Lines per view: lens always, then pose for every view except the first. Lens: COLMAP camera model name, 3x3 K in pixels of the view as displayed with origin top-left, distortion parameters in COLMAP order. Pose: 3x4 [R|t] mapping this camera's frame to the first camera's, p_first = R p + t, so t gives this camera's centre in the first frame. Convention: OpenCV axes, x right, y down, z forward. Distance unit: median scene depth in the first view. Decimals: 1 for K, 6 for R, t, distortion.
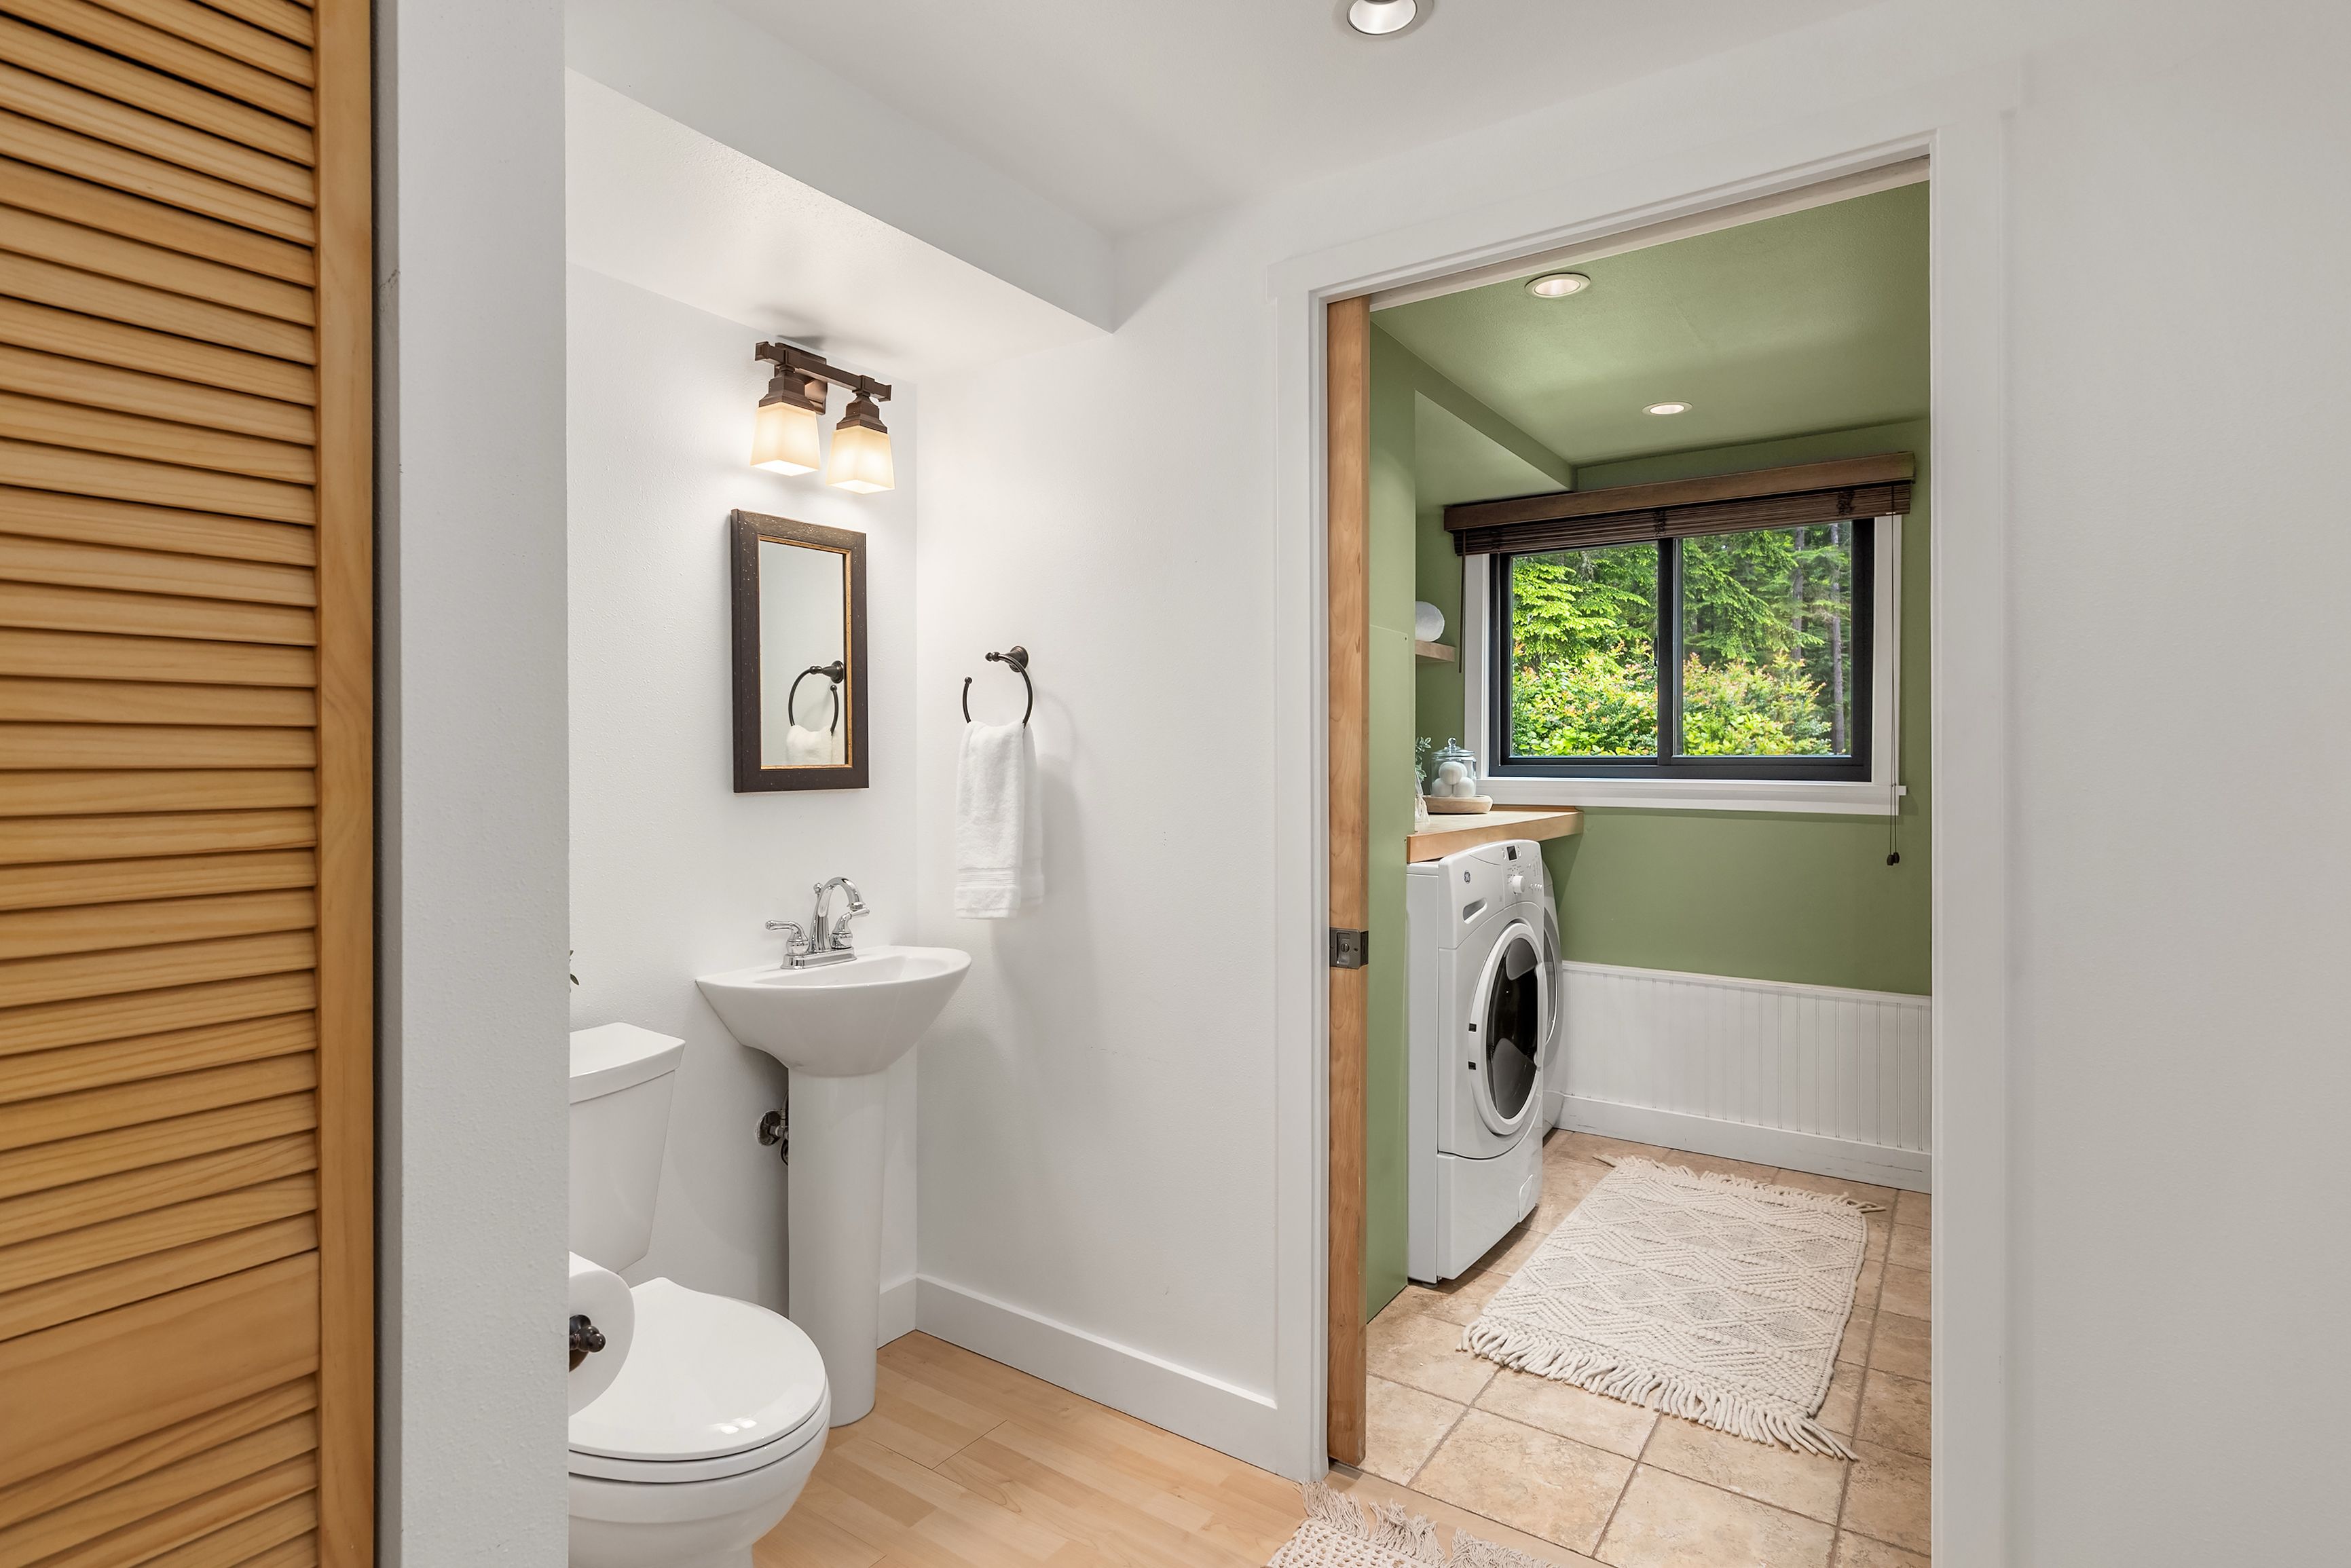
lens RADIAL K [[1165.3, 0, 1166.5], [0, 1165.3, 779.6], [0, 0, 1]] dist [0.001659, -0.000608]
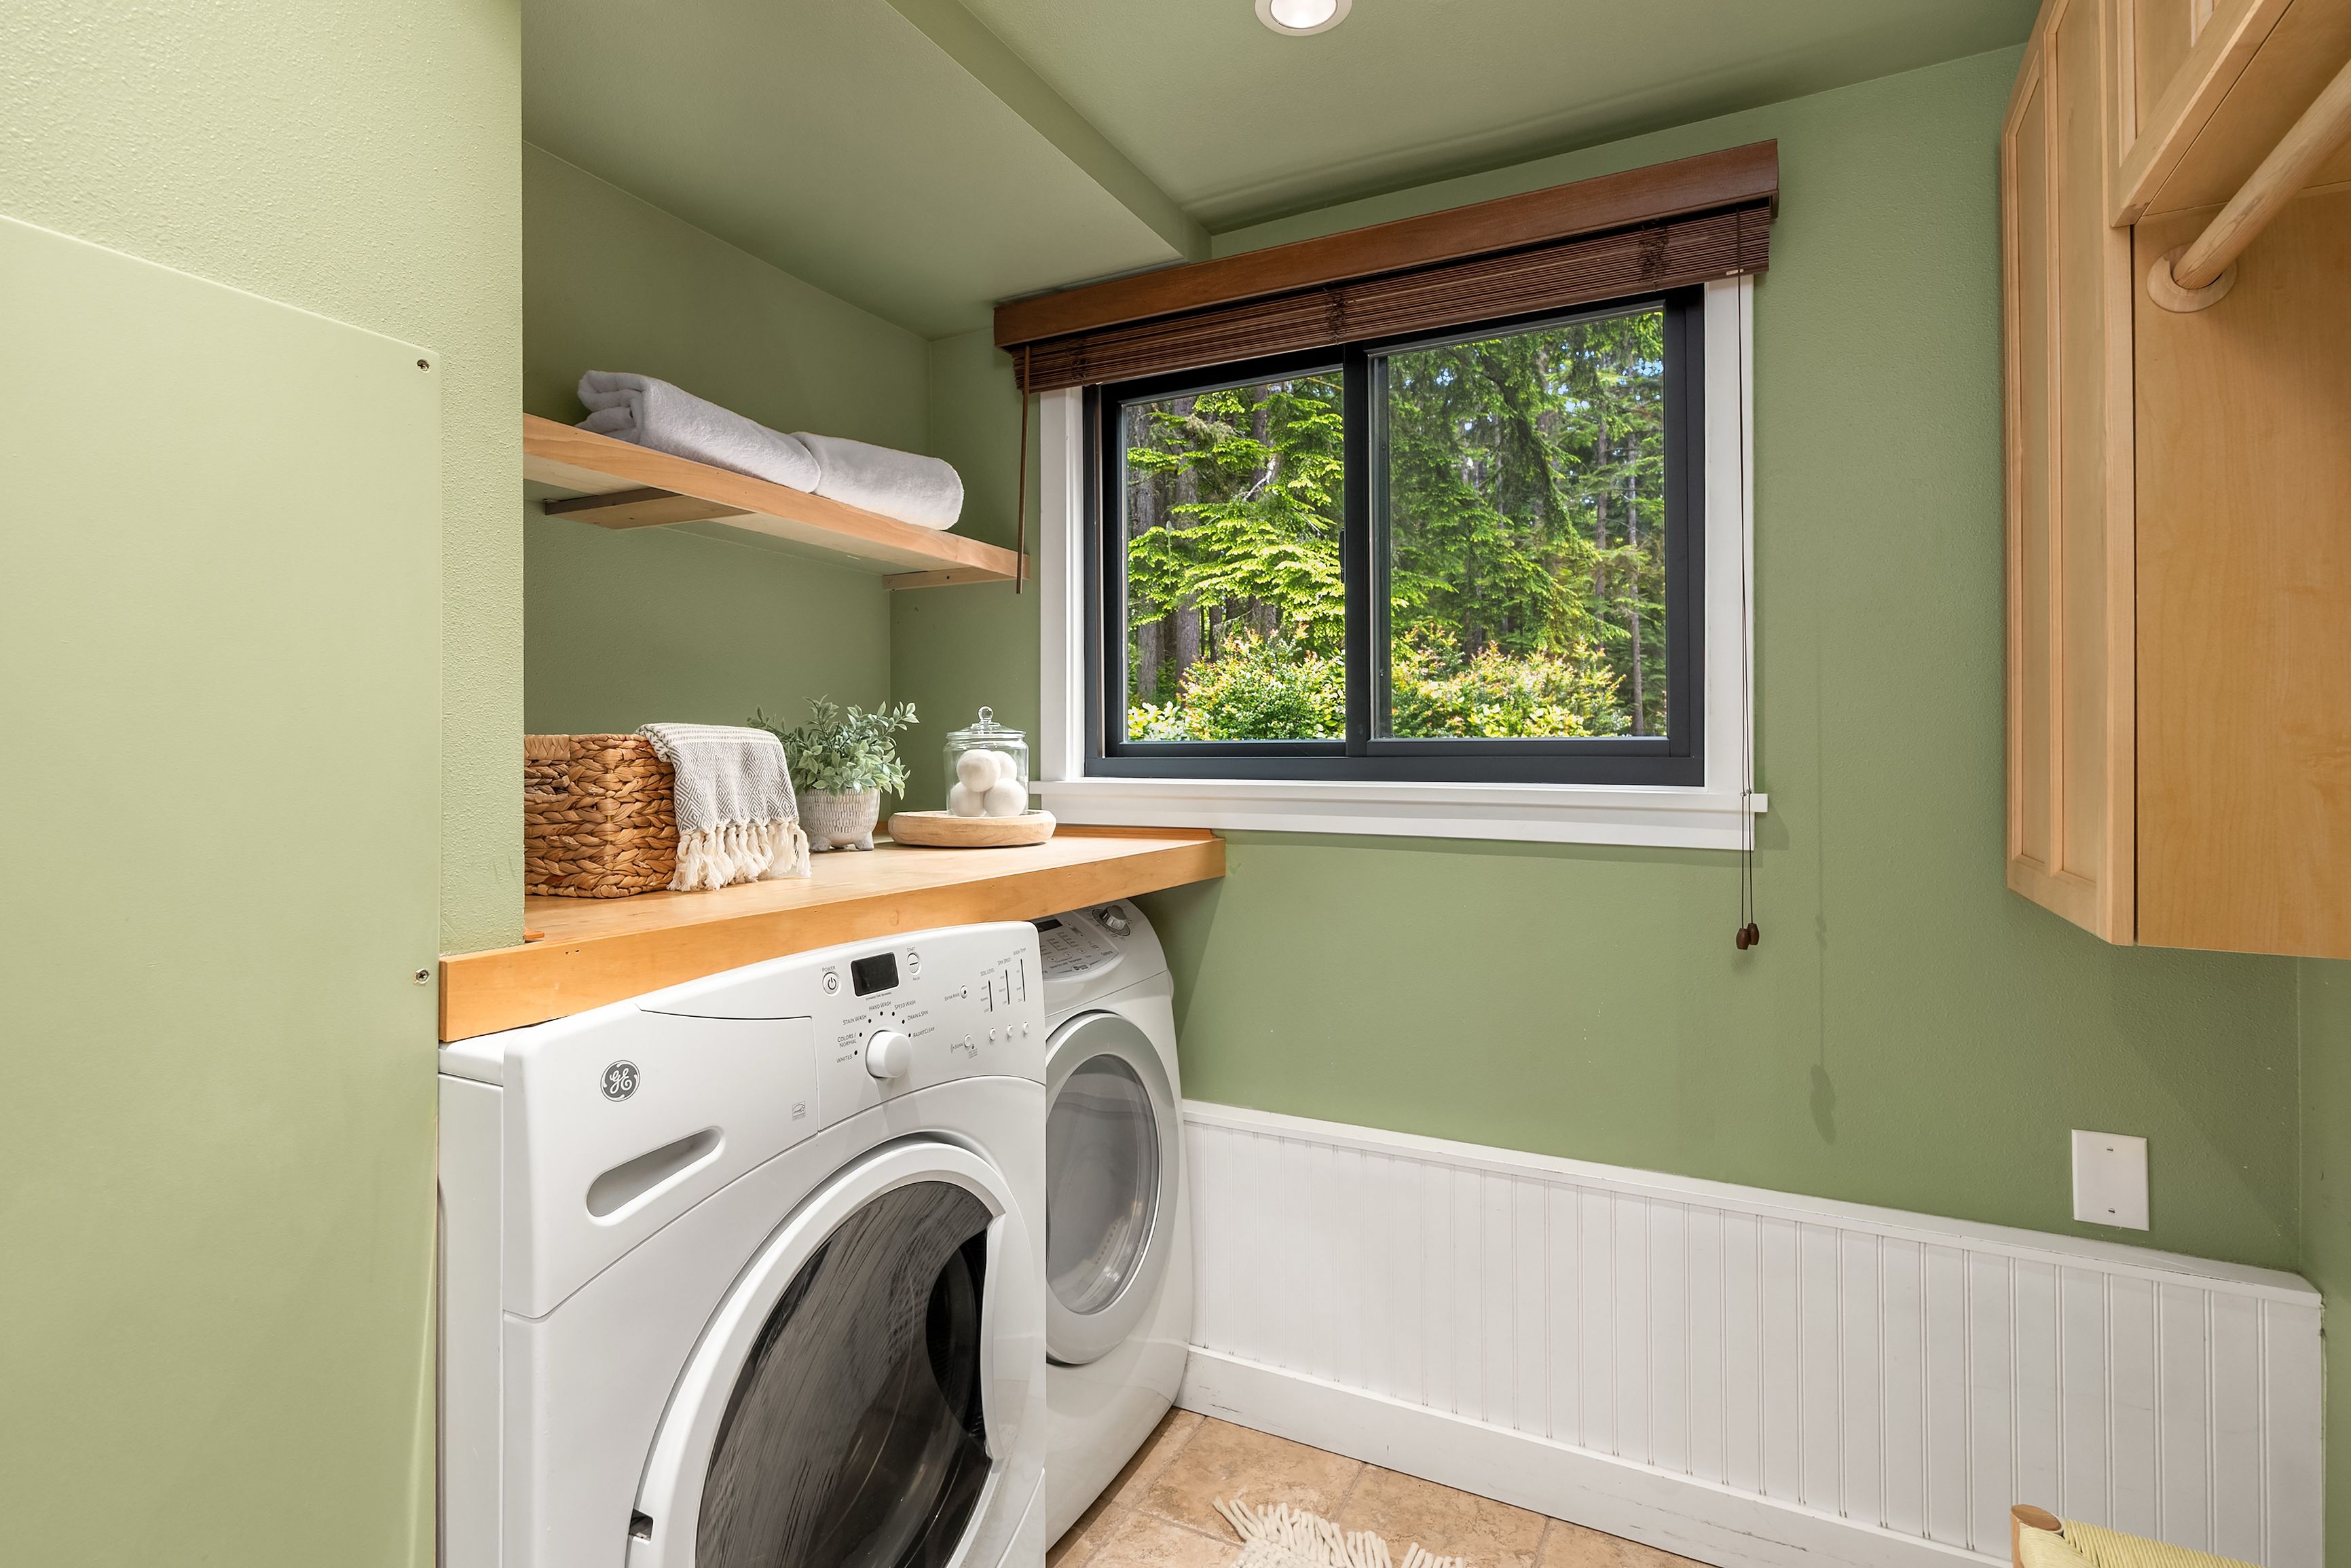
lens RADIAL K [[1149.6, 0, 1182.4], [0, 1149.6, 769.7], [0, 0, 1]] dist [0.020995, 0.000113]
pose [[0.990070, -0.001757, 0.140565, 0.258095], [0.003027, 0.999957, -0.008819, -0.001279], [-0.140543, 0.009157, 0.990032, 0.447372]]
